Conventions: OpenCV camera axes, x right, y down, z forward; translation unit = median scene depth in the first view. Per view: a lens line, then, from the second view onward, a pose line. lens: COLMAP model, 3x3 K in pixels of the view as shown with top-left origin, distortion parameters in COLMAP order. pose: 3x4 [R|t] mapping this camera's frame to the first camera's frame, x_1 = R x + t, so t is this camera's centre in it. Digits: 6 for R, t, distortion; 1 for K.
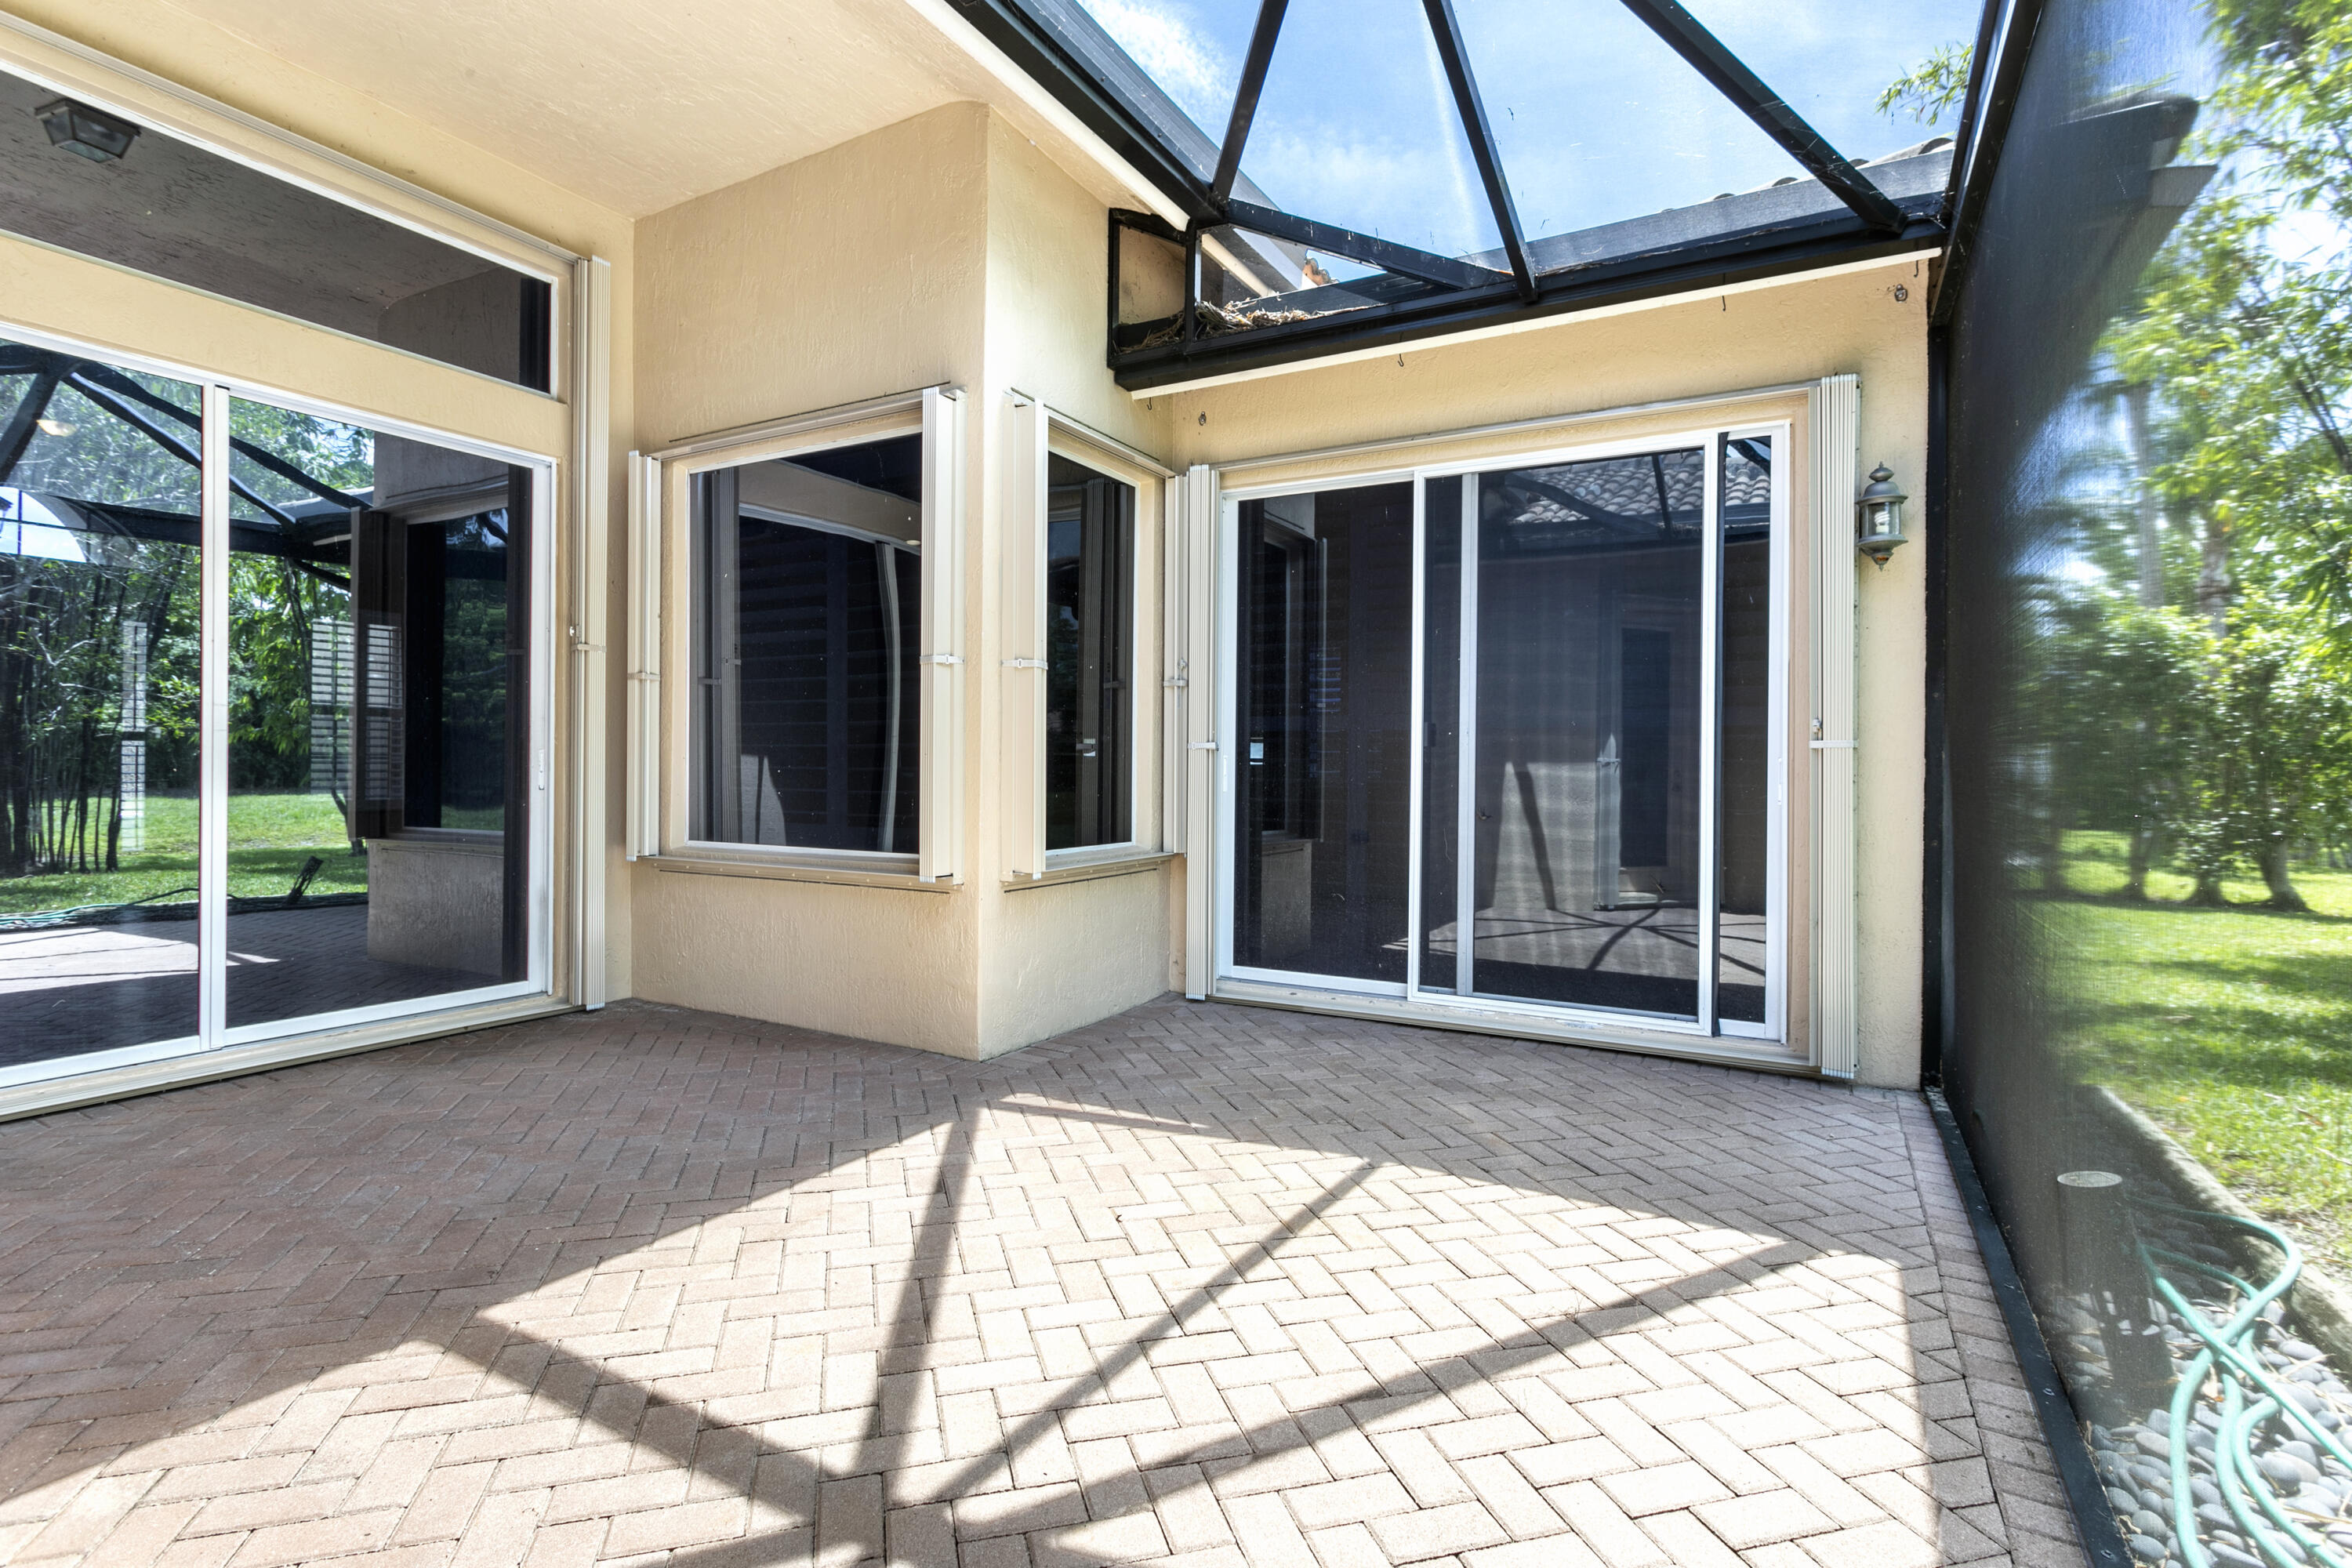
lens RADIAL K [[1156.9, 0, 1166.1], [0, 1156.9, 768.5], [0, 0, 1]] dist [0.002491, 0.000346]
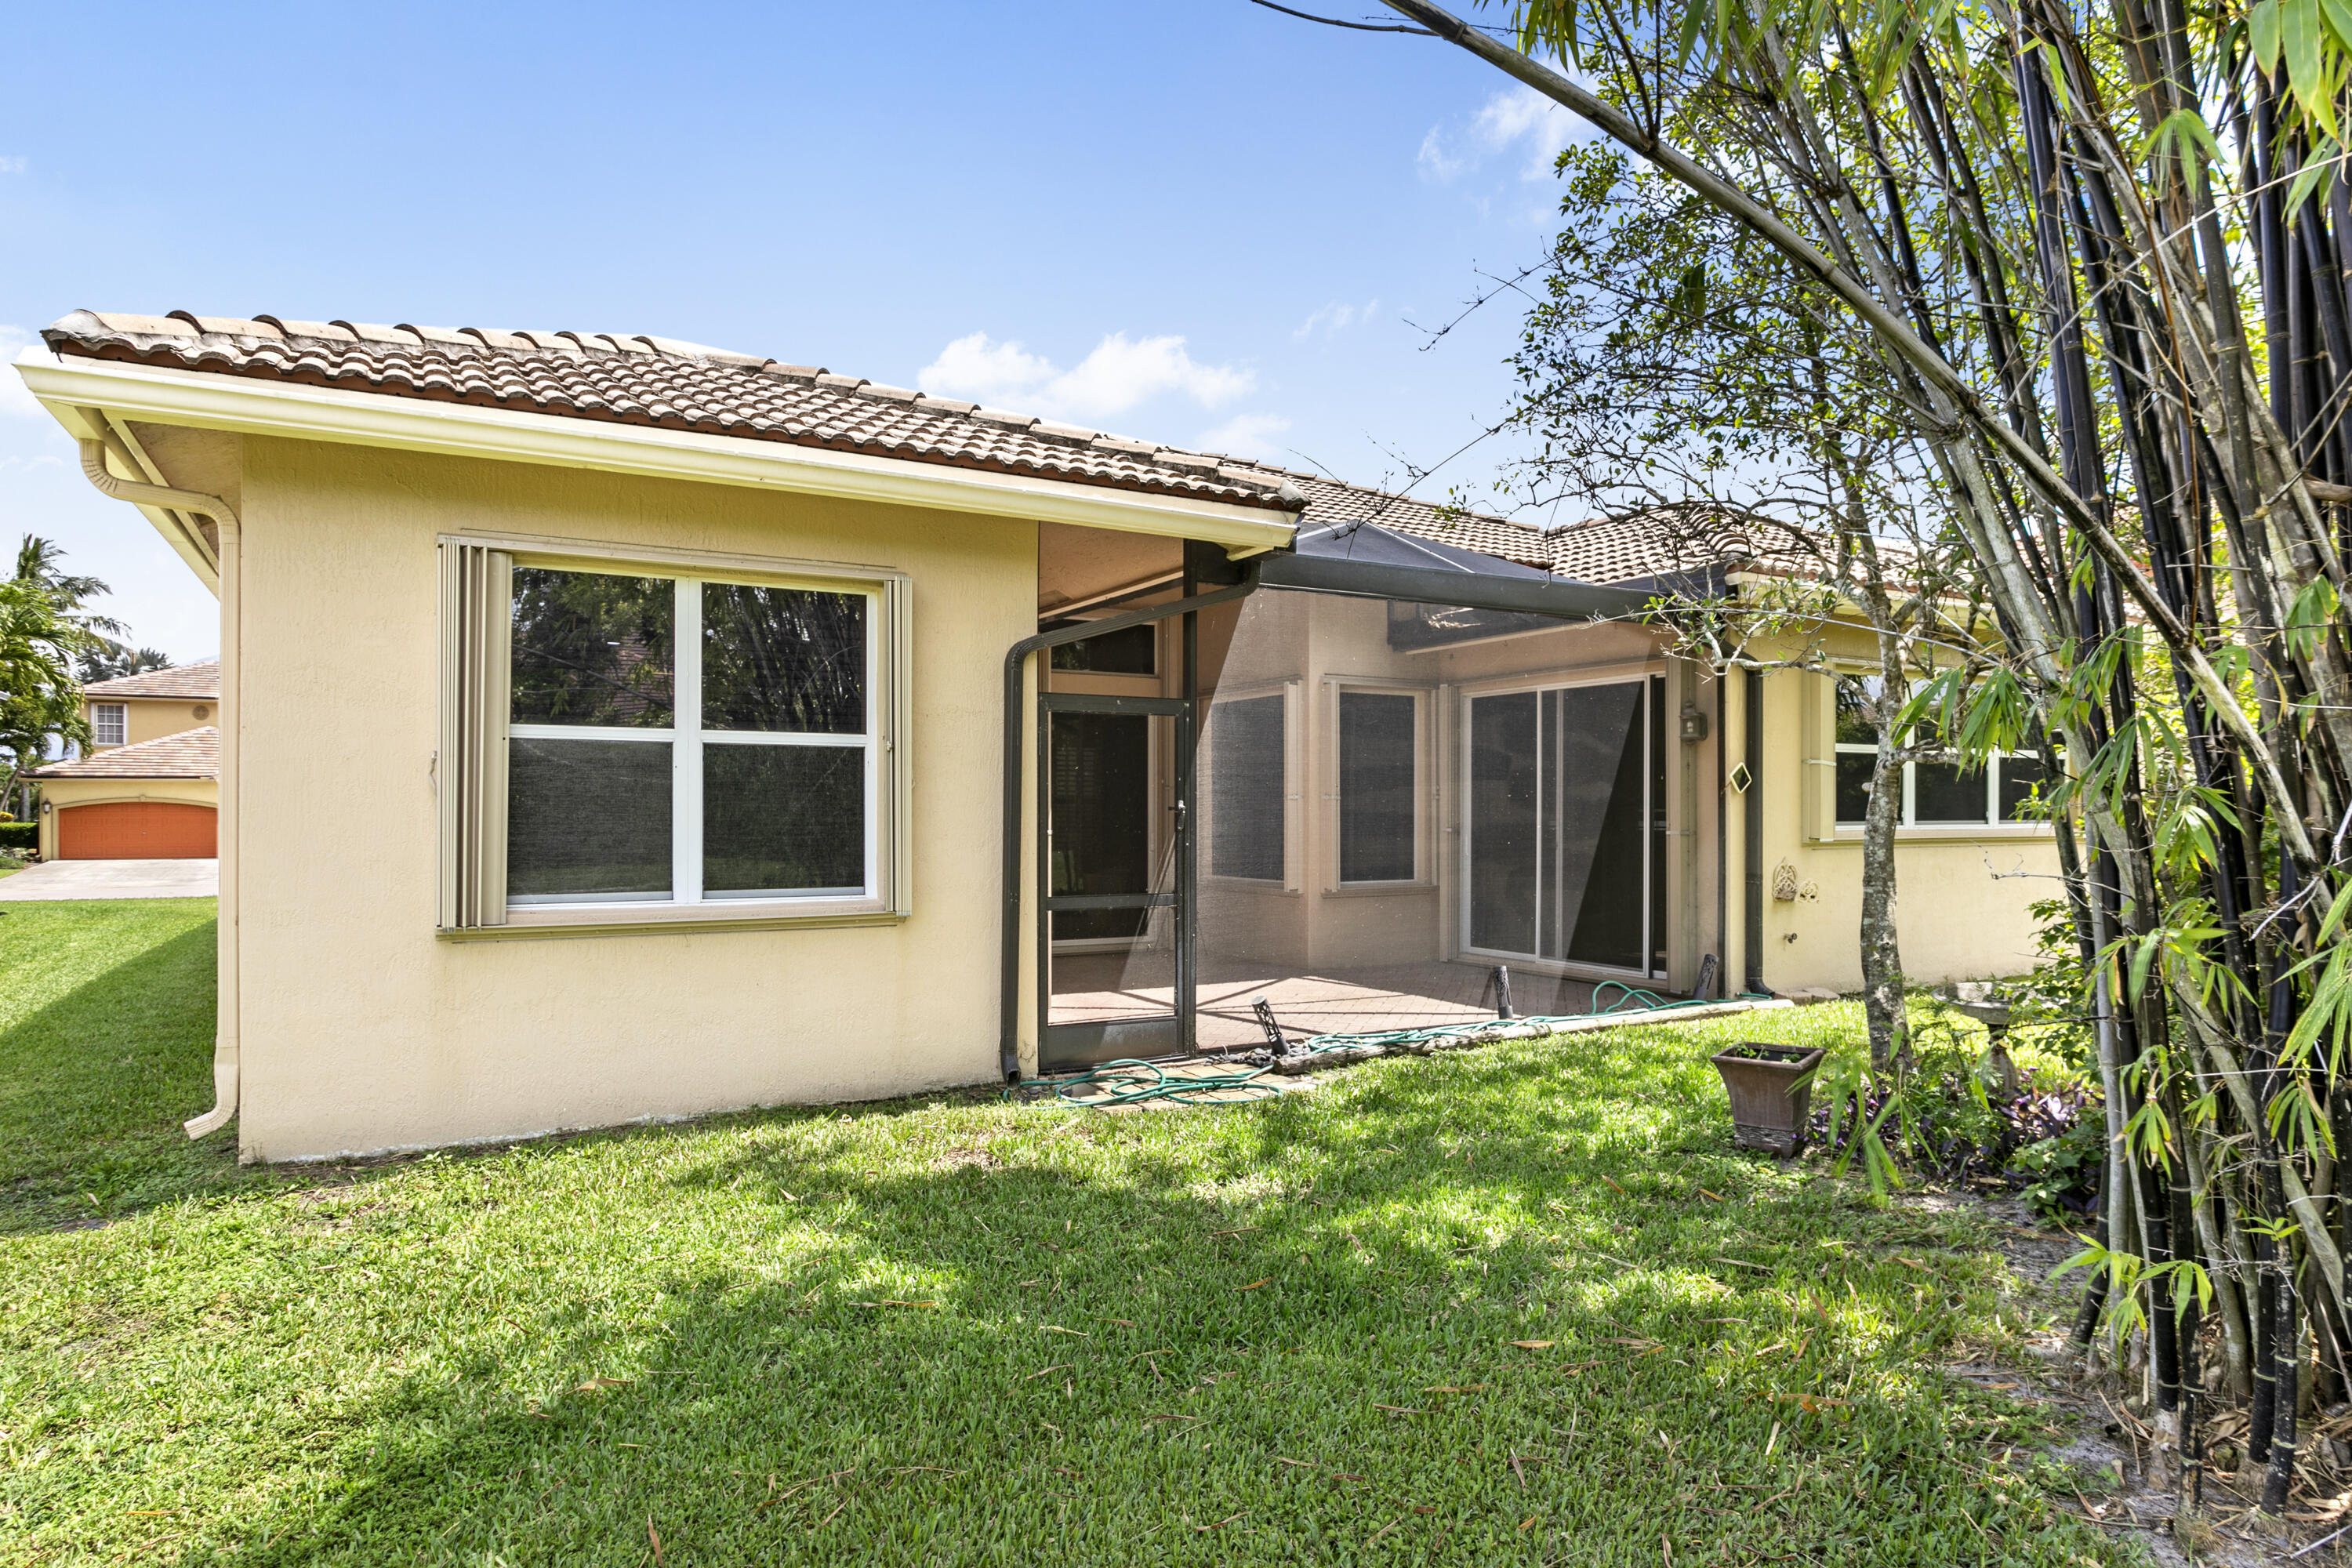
lens RADIAL K [[1353.0, 0, 1176.0], [0, 1353.0, 784.0], [0, 0, 1]] dist [-0.024432, 0.019040]
pose [[0.865551, -0.022286, -0.500324, 1.067025], [0.007112, 0.999456, -0.032216, -0.039027], [0.500770, 0.024326, 0.865239, -1.622294]]
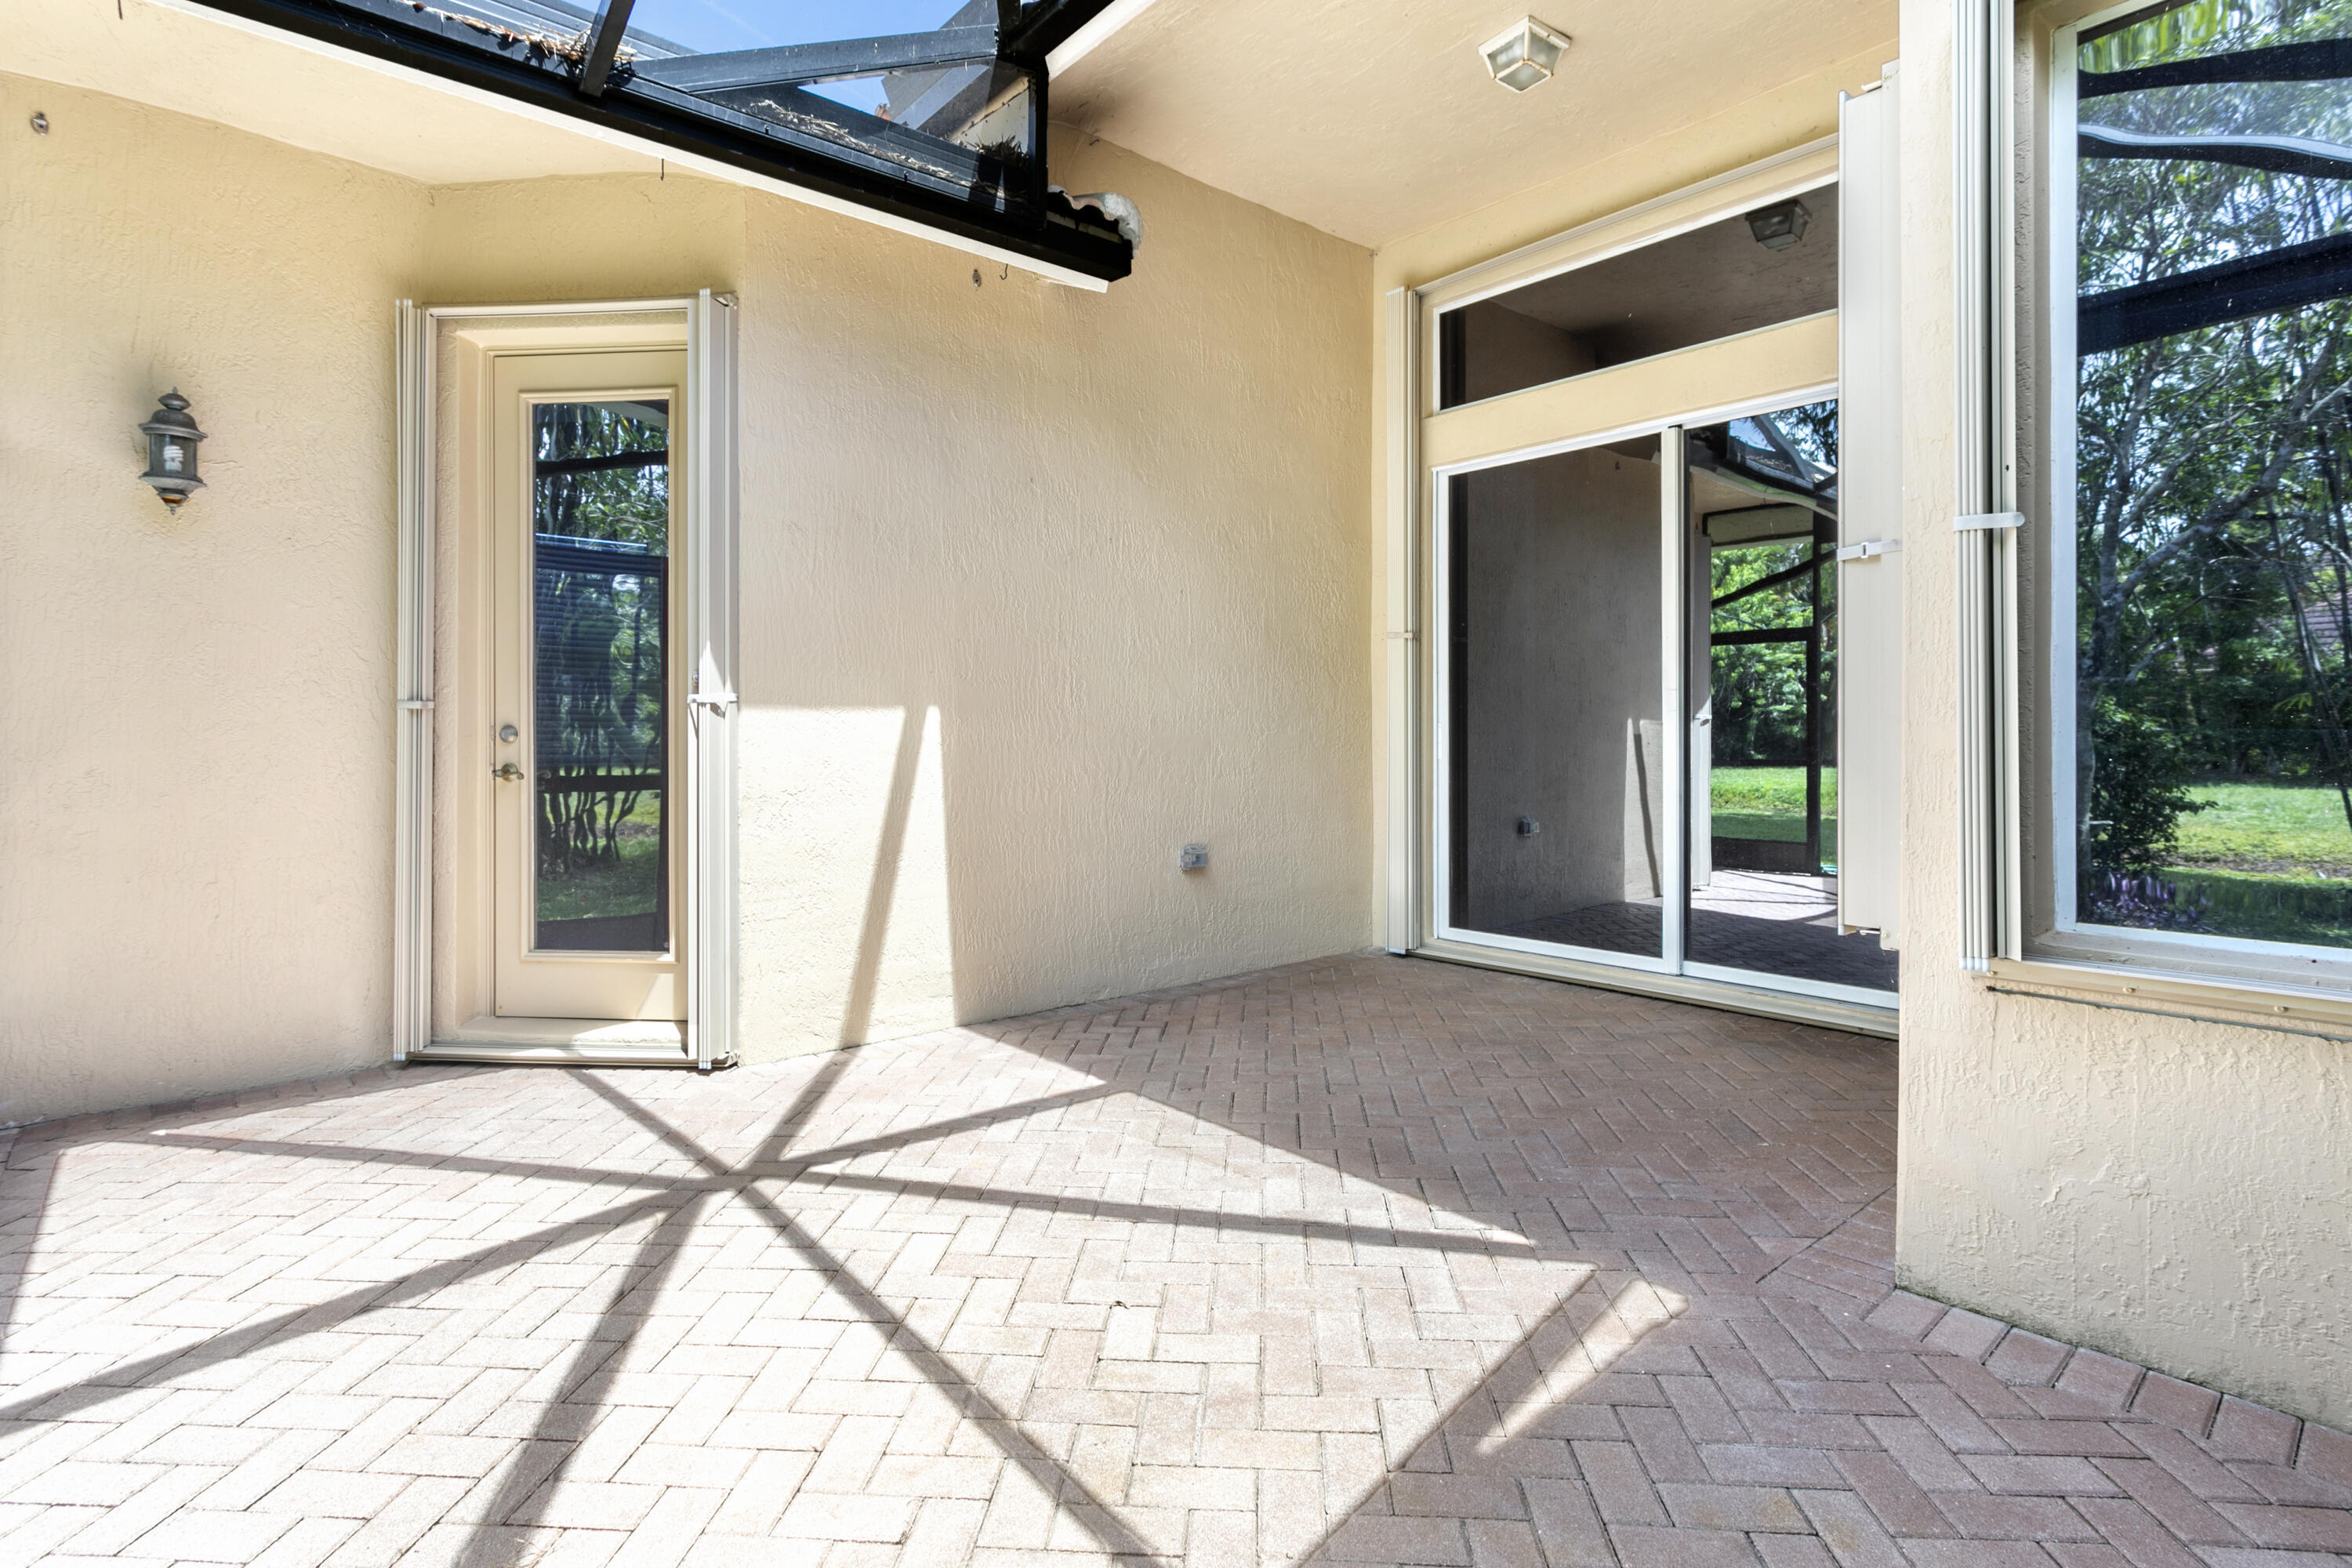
lens RADIAL K [[1170.9, 0, 1187.8], [0, 1170.9, 736.7], [0, 0, 1]] dist [0.002107, 0.000210]
pose [[-0.345076, -0.005393, -0.938559, 0.508947], [-0.002004, 0.999985, -0.005009, 0.001408], [0.938573, 0.000153, -0.345082, 0.960302]]
